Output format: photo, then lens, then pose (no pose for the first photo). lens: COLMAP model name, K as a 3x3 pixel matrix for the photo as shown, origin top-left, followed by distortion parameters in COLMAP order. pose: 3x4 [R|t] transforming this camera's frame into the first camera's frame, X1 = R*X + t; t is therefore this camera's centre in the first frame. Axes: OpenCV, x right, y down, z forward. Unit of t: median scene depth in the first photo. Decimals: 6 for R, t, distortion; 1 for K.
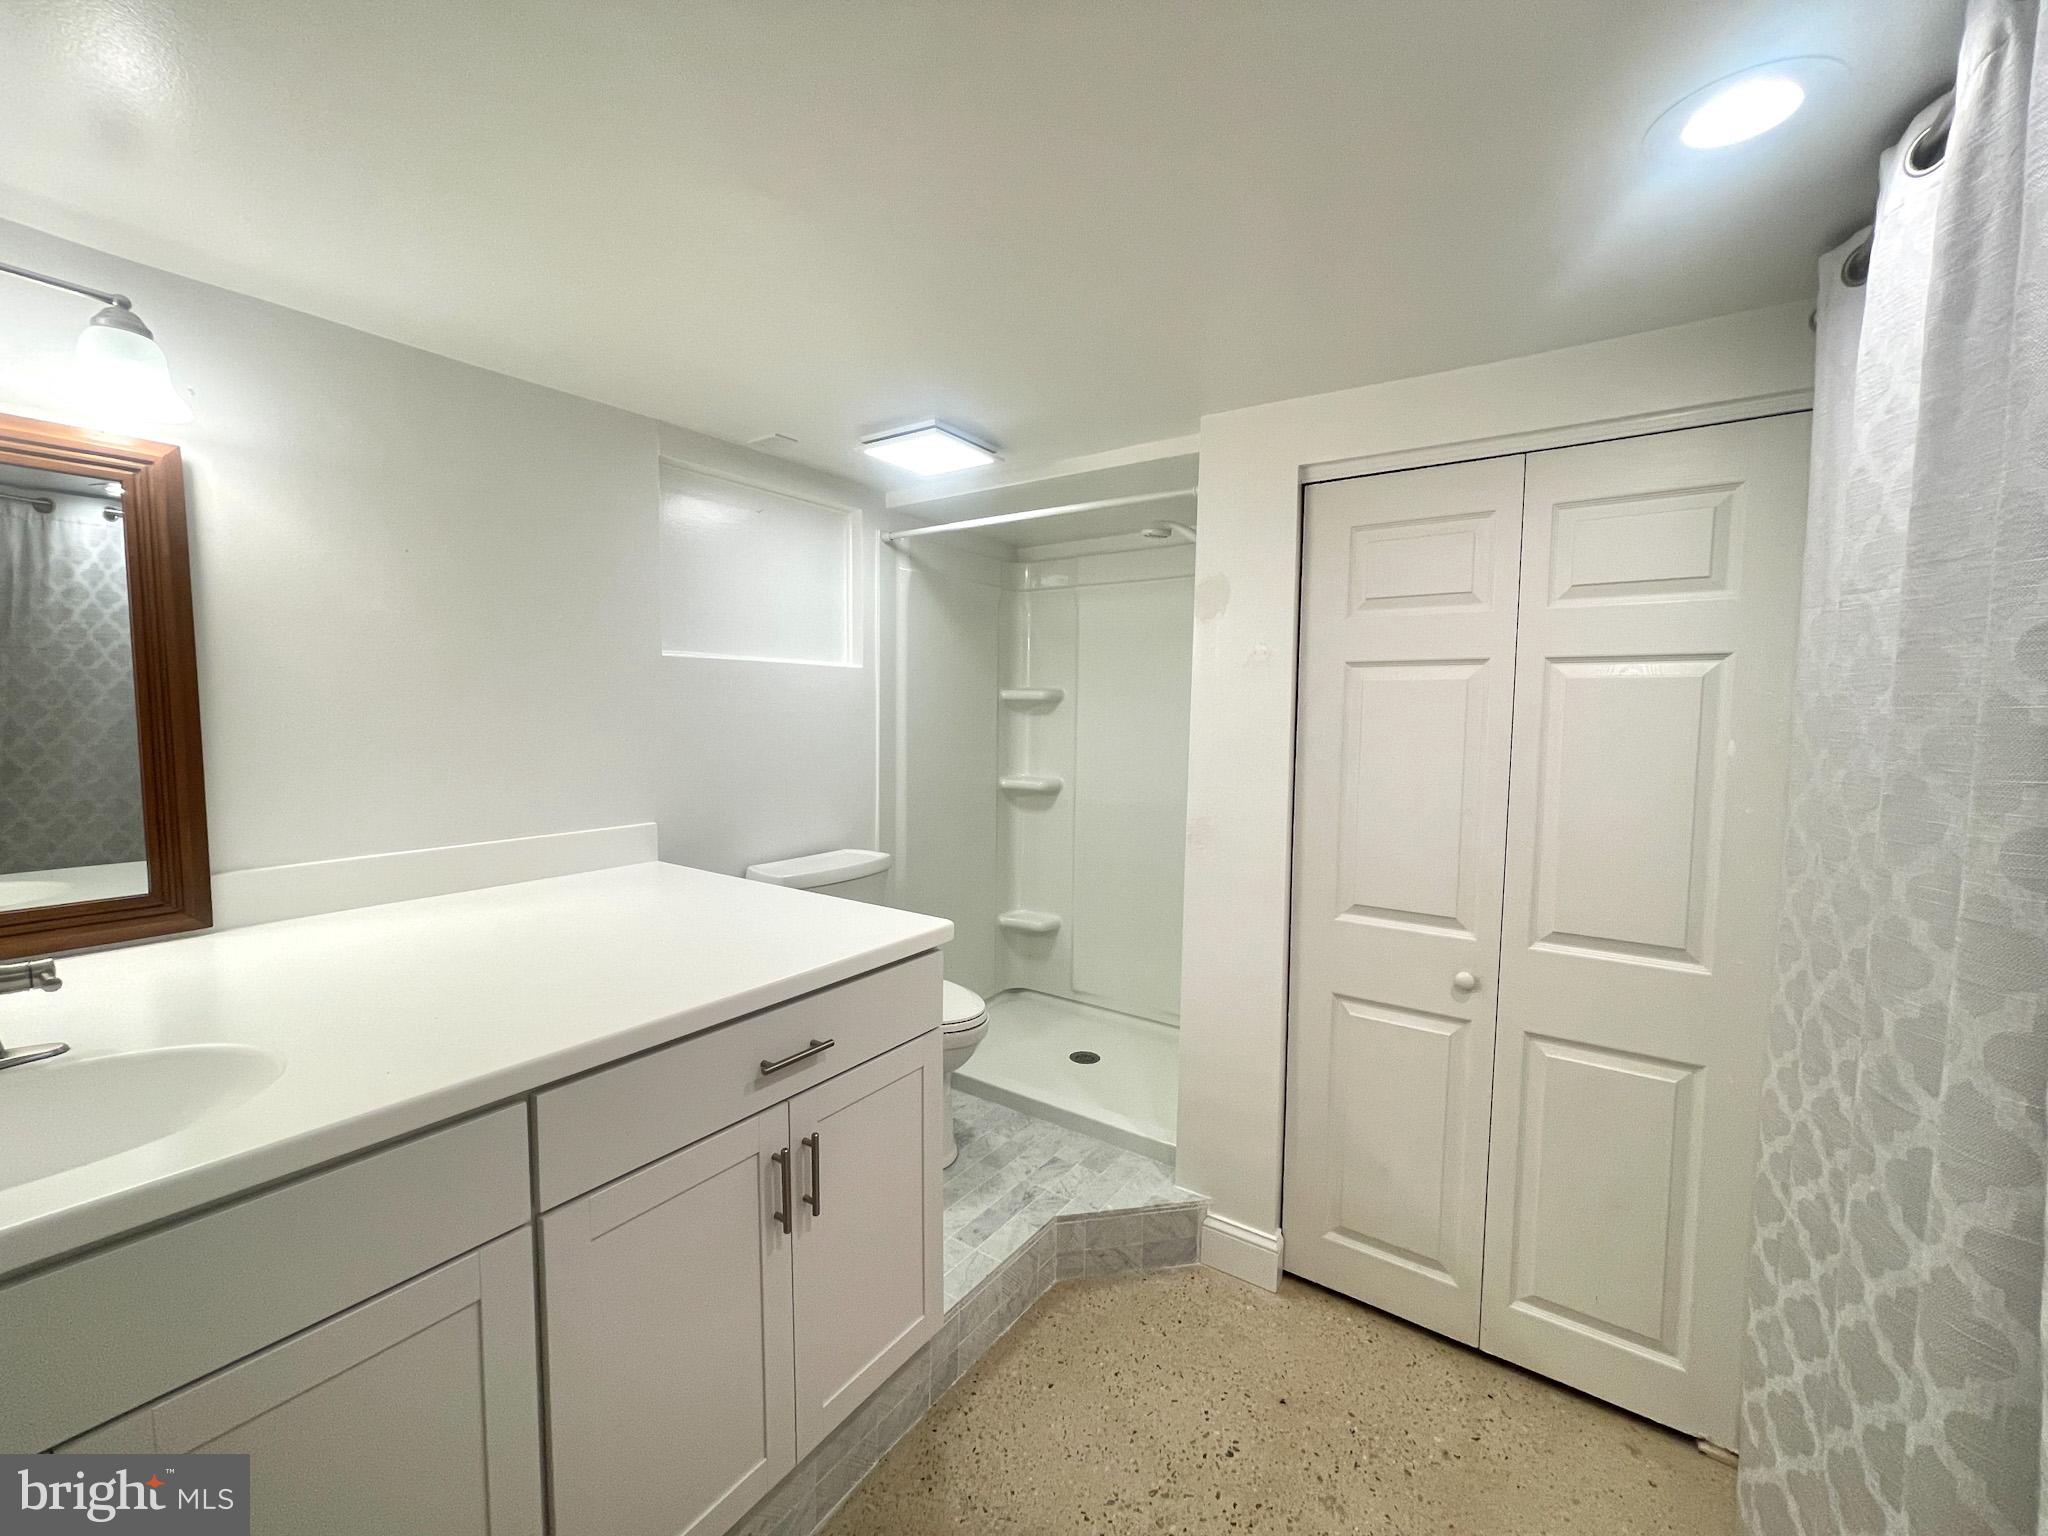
lens RADIAL K [[818.5, 0, 1018.3], [0, 818.5, 775.0], [0, 0, 1]] dist [-0.017172, 0.006818]
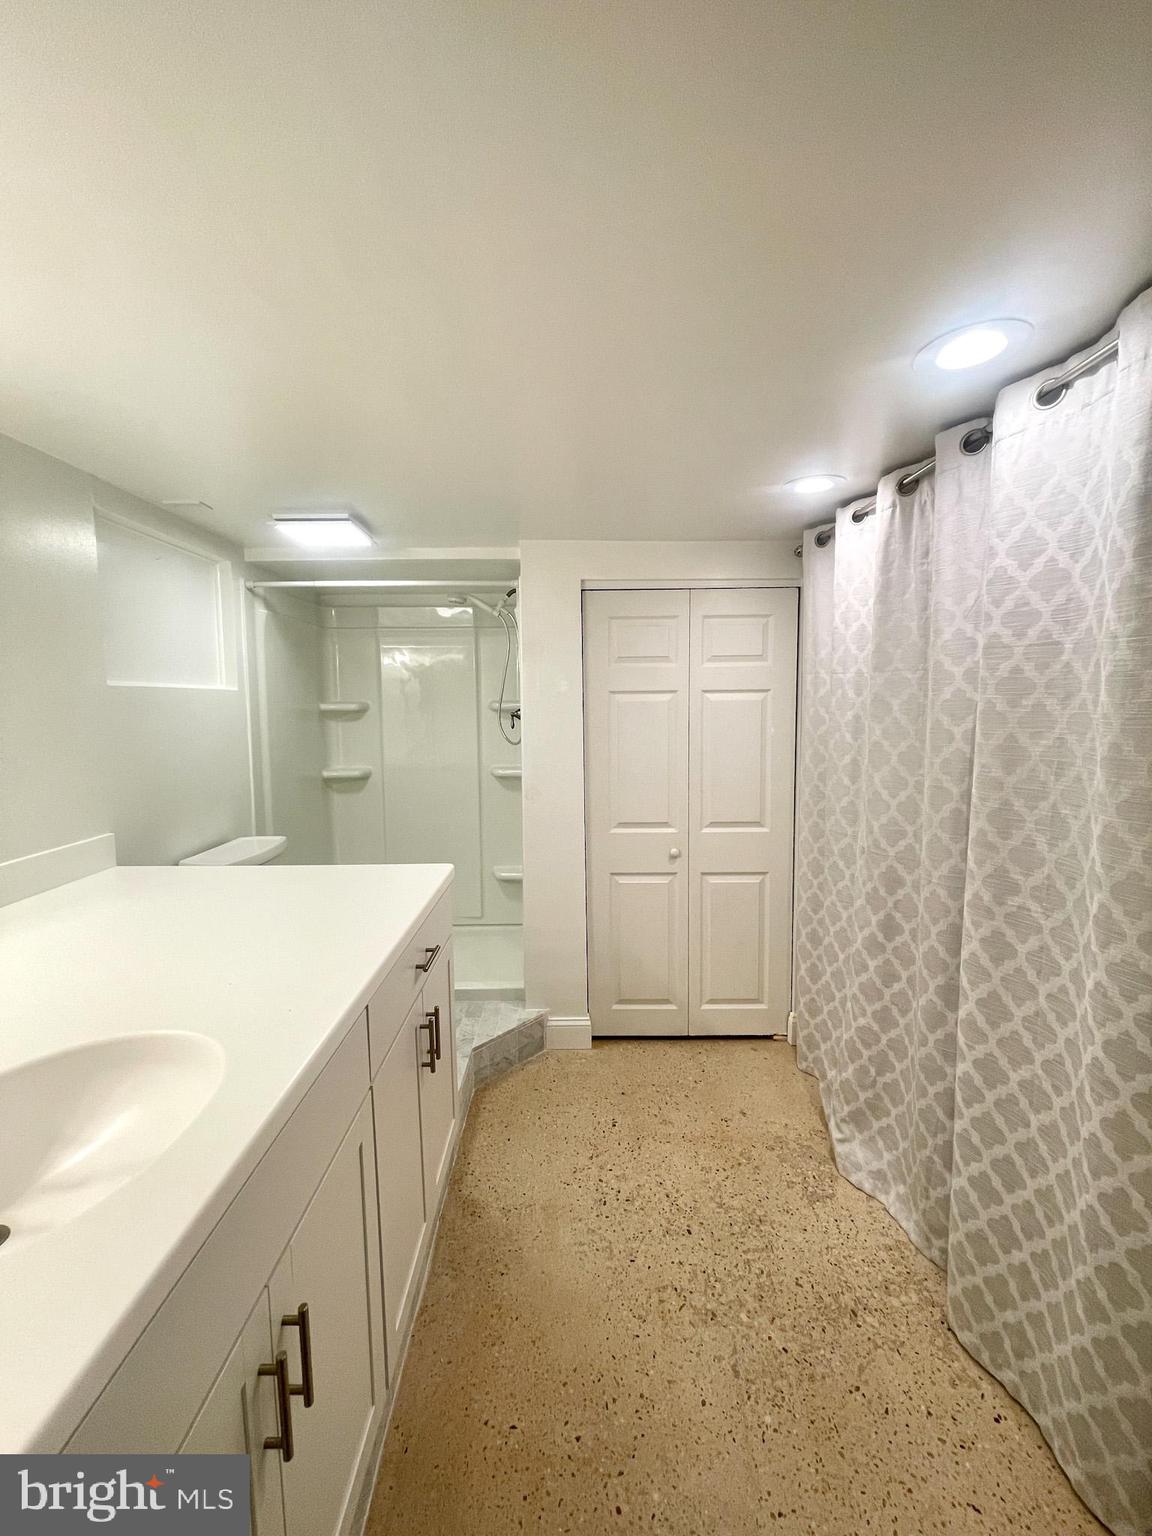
lens RADIAL K [[621.2, 0, 574.7], [0, 621.2, 767.5], [0, 0, 1]] dist [-0.000130, 0.000115]
pose [[0.813678, -0.077180, 0.576170, -0.432000], [0.063736, 0.997016, 0.043545, -0.030988], [-0.577812, 0.001291, 0.816169, -0.078685]]
